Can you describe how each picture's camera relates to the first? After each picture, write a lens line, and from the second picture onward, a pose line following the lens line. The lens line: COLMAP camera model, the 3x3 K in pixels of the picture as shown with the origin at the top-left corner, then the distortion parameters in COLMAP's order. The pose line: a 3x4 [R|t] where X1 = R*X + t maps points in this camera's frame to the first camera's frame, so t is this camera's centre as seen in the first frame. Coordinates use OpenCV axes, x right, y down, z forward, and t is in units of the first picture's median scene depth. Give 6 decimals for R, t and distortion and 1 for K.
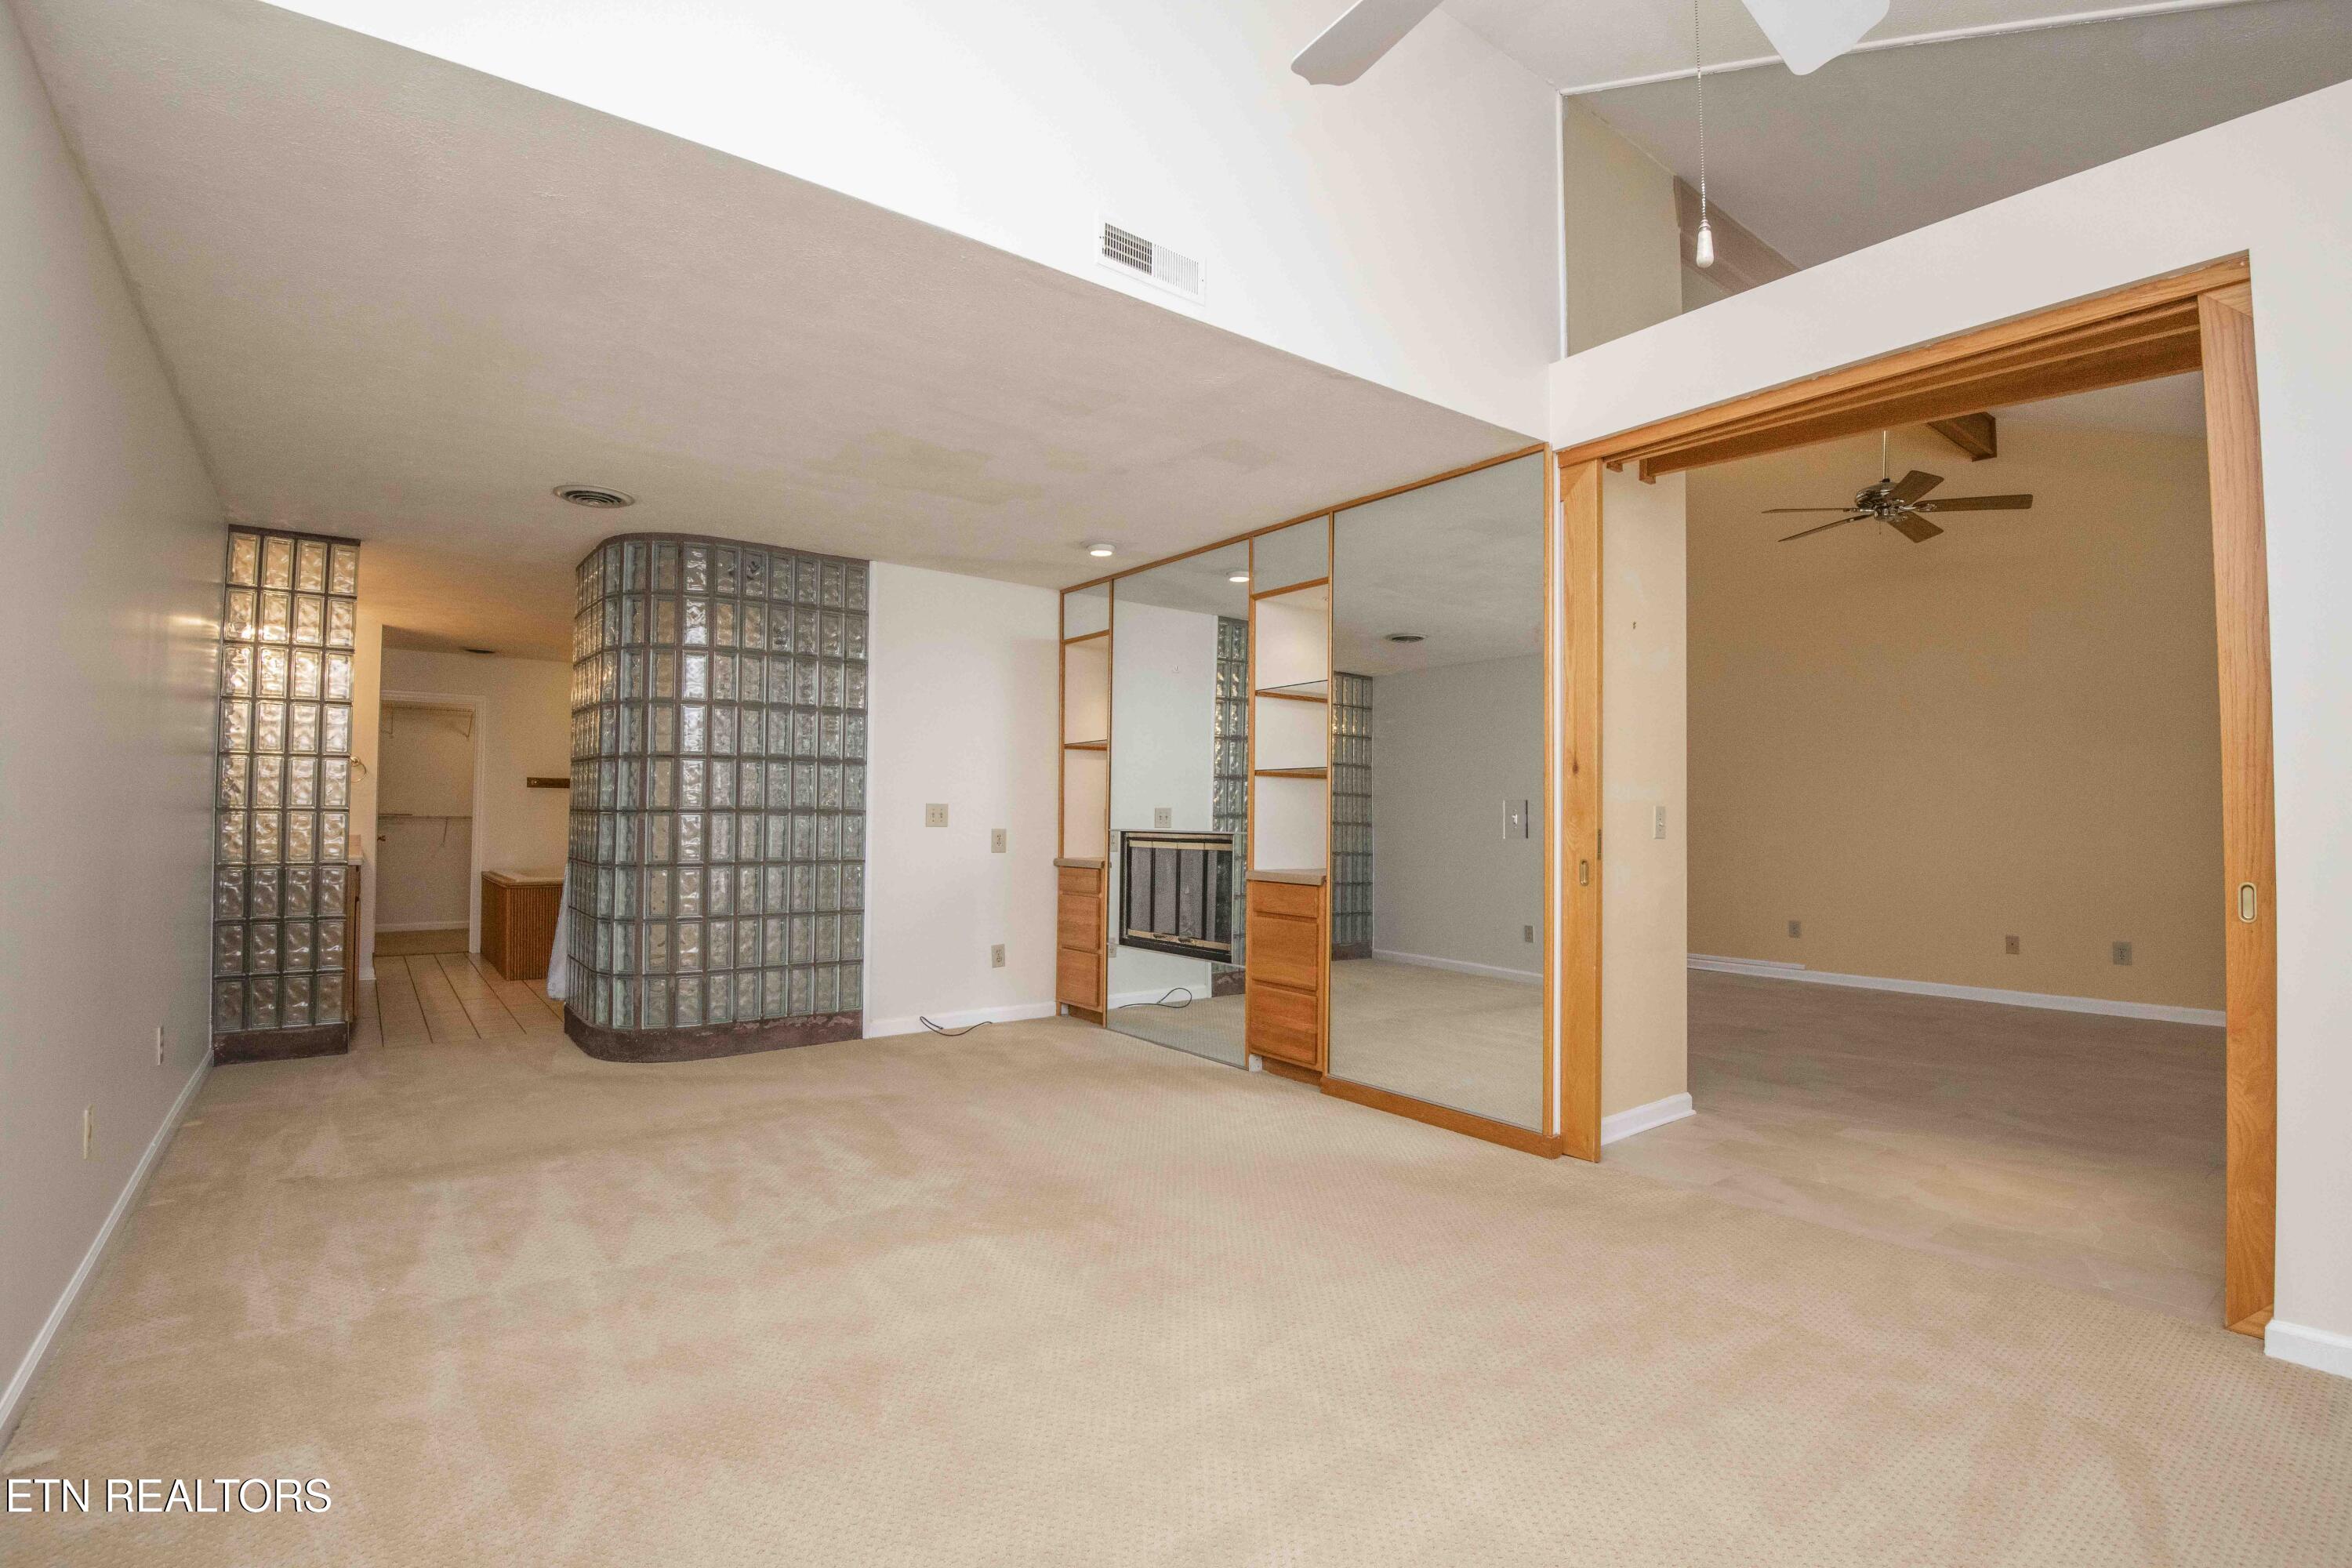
lens RADIAL K [[1087.9, 0, 1176.0], [0, 1087.9, 784.0], [0, 0, 1]] dist [-0.002461, -0.021367]
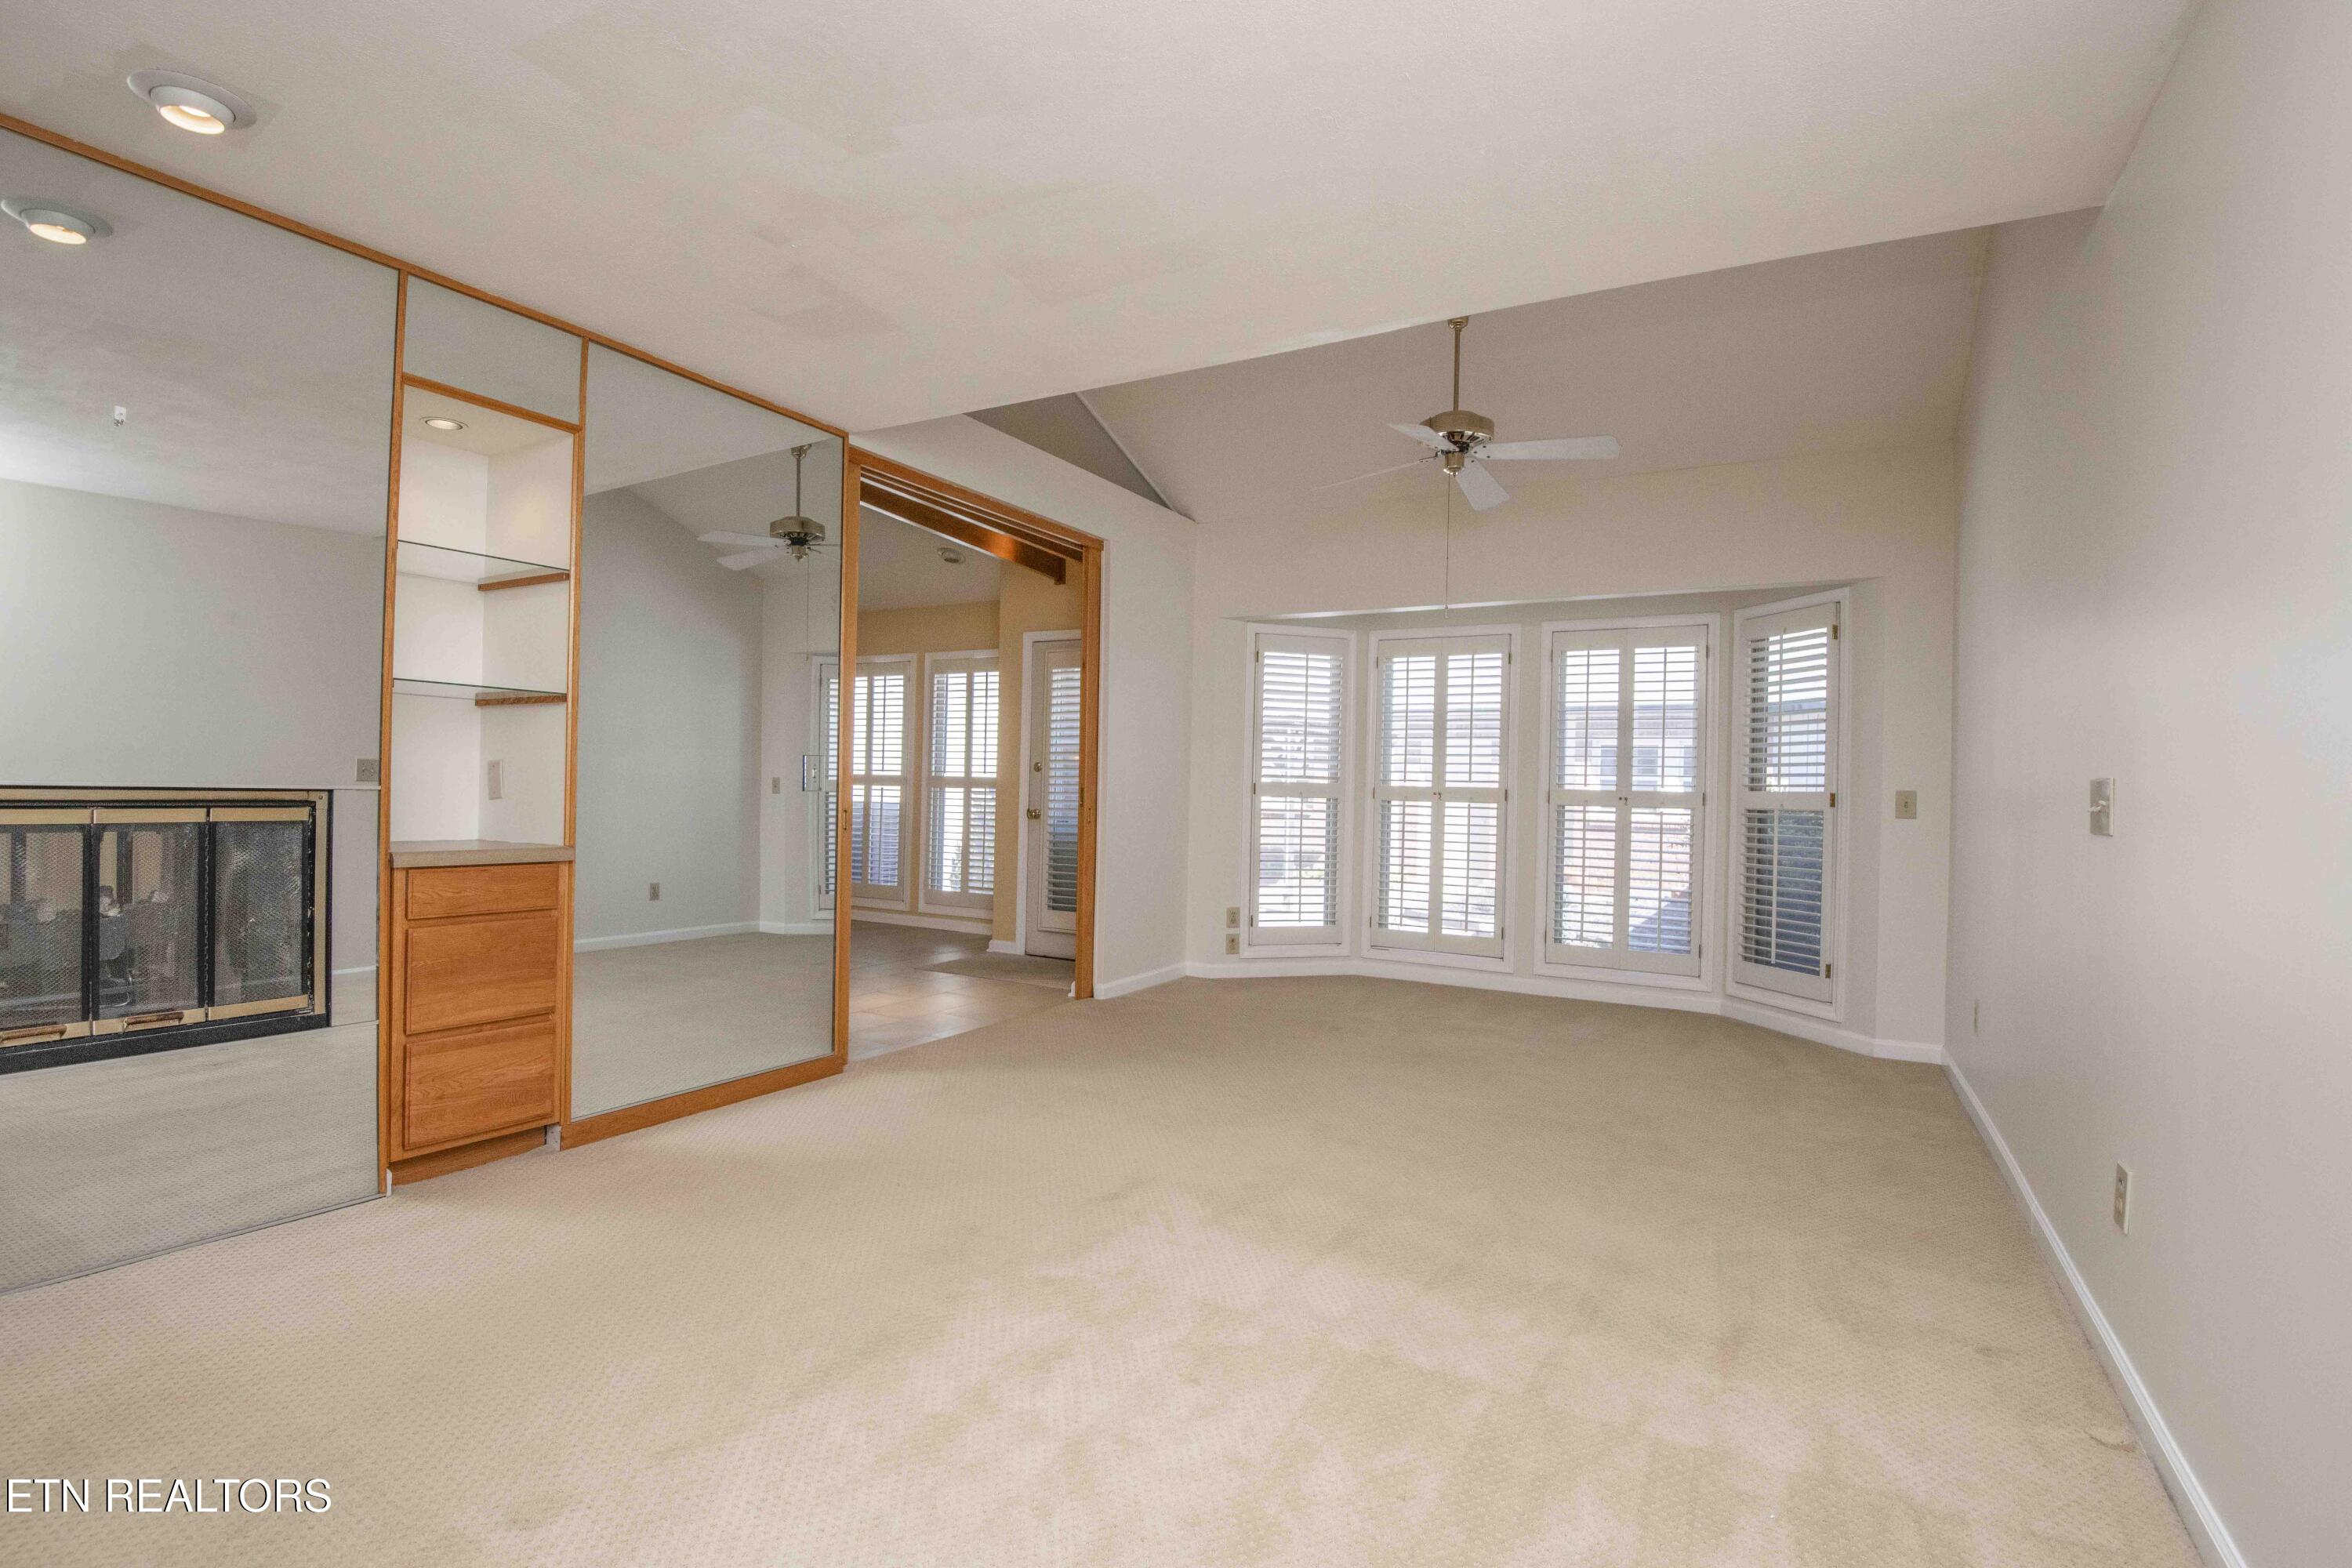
lens RADIAL K [[1087.9, 0, 1176.0], [0, 1087.9, 784.0], [0, 0, 1]] dist [-0.002461, -0.021367]
pose [[-0.395398, -0.011366, 0.918439, -0.641688], [-0.053819, 0.998492, -0.010813, 0.028523], [-0.916932, -0.053705, -0.395414, 0.878115]]
